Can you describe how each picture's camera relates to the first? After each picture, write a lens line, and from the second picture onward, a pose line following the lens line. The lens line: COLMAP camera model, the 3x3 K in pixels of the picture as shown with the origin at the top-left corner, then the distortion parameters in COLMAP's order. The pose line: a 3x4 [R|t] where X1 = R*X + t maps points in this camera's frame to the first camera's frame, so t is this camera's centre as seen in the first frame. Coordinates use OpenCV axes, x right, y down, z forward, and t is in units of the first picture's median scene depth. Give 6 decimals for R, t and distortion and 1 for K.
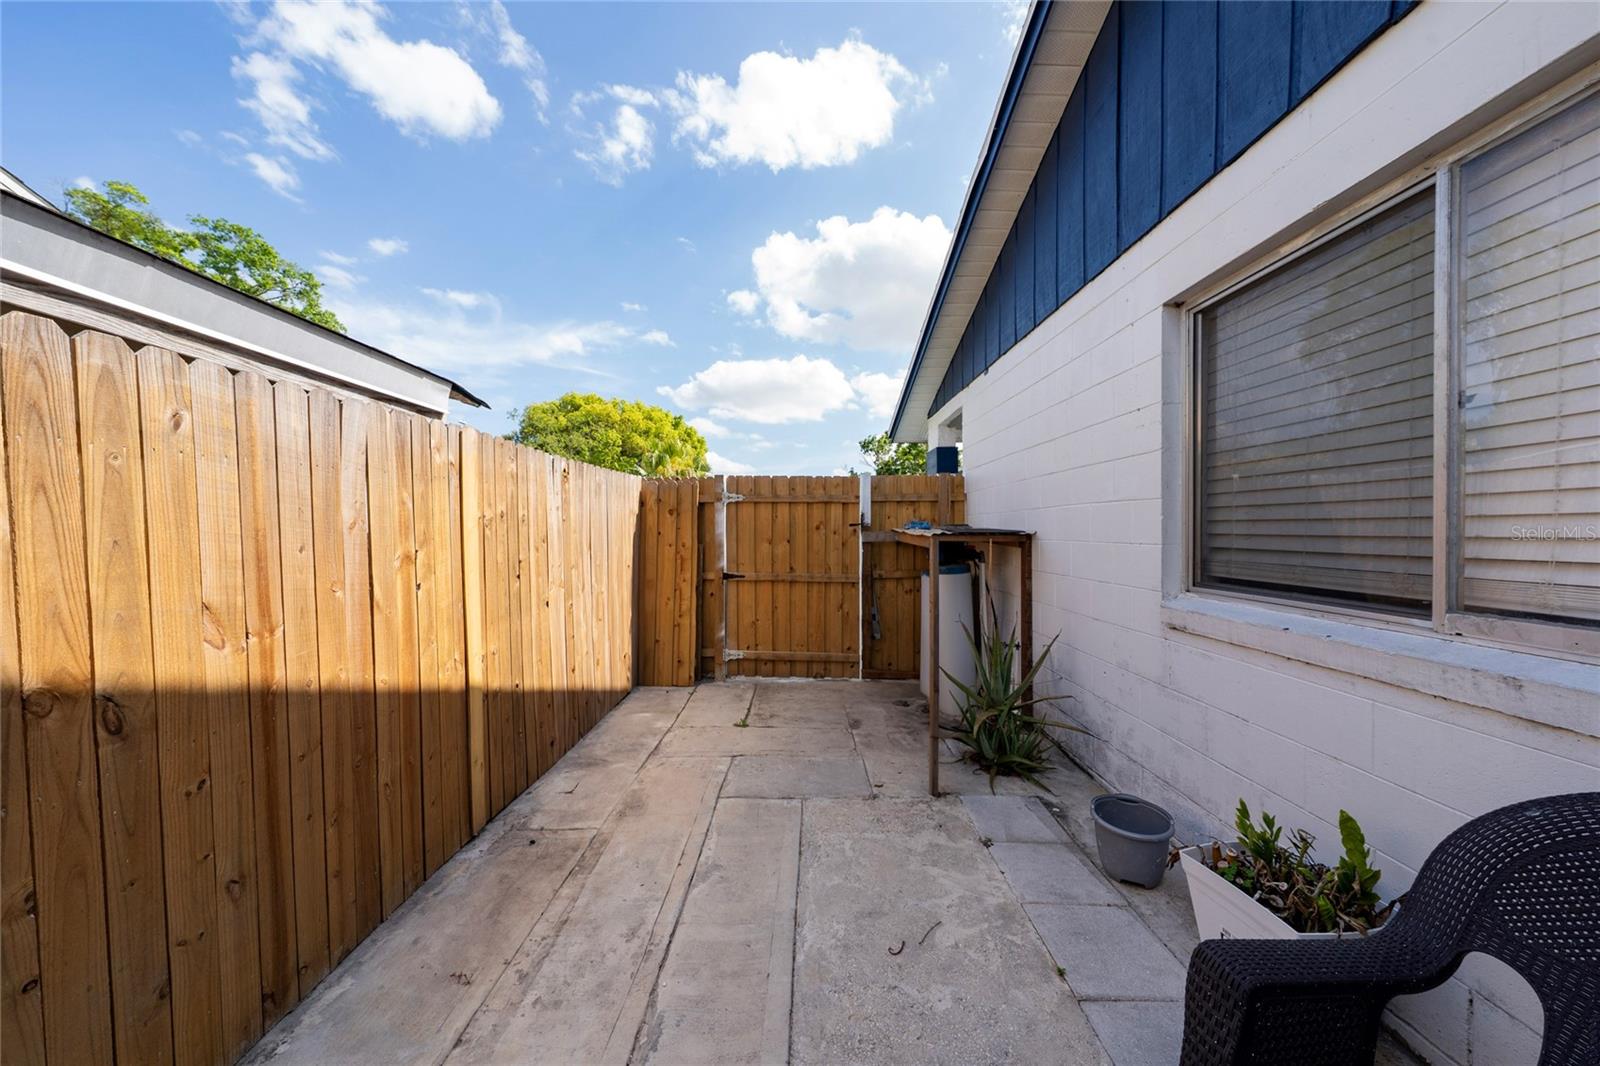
lens RADIAL K [[555.1, 0, 800.9], [0, 555.1, 538.3], [0, 0, 1]] dist [0.001257, -0.000025]
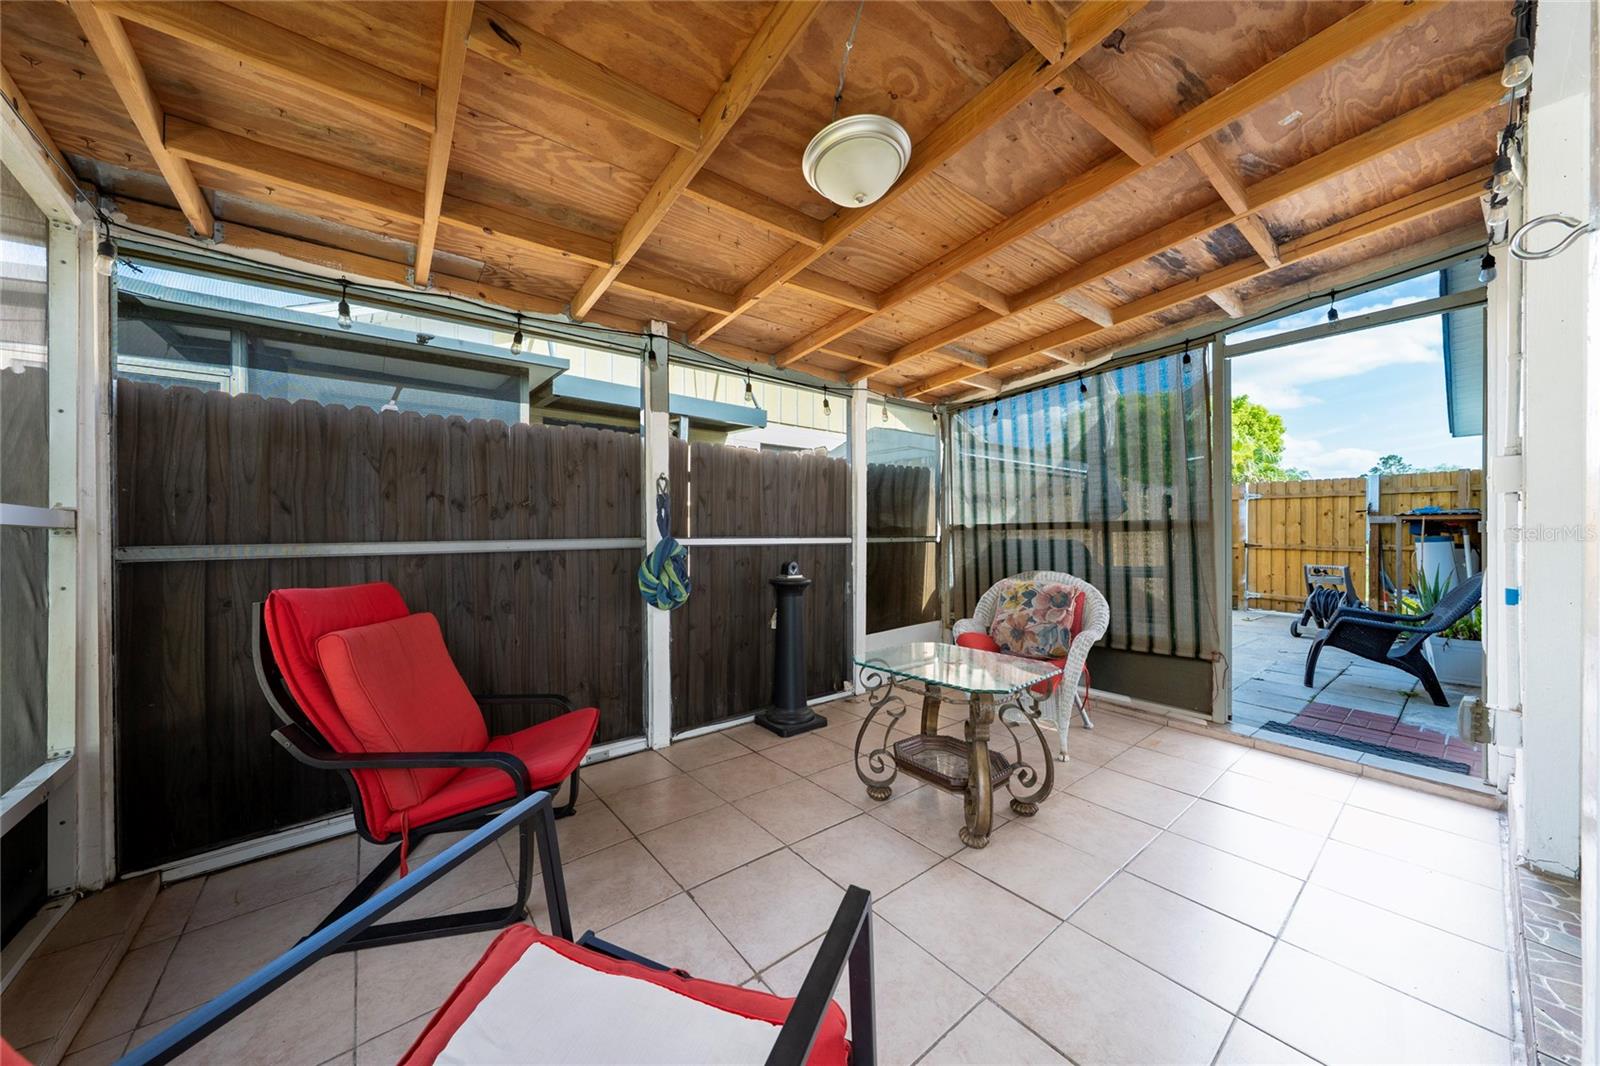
lens RADIAL K [[555.1, 0, 801.4], [0, 555.1, 534.0], [0, 0, 1]] dist [0.001257, -0.000025]
pose [[0.633056, 0.001350, -0.774105, 0.291165], [-0.012102, 0.999894, -0.008153, 0.062766], [0.774011, 0.014530, 0.633005, -1.011717]]
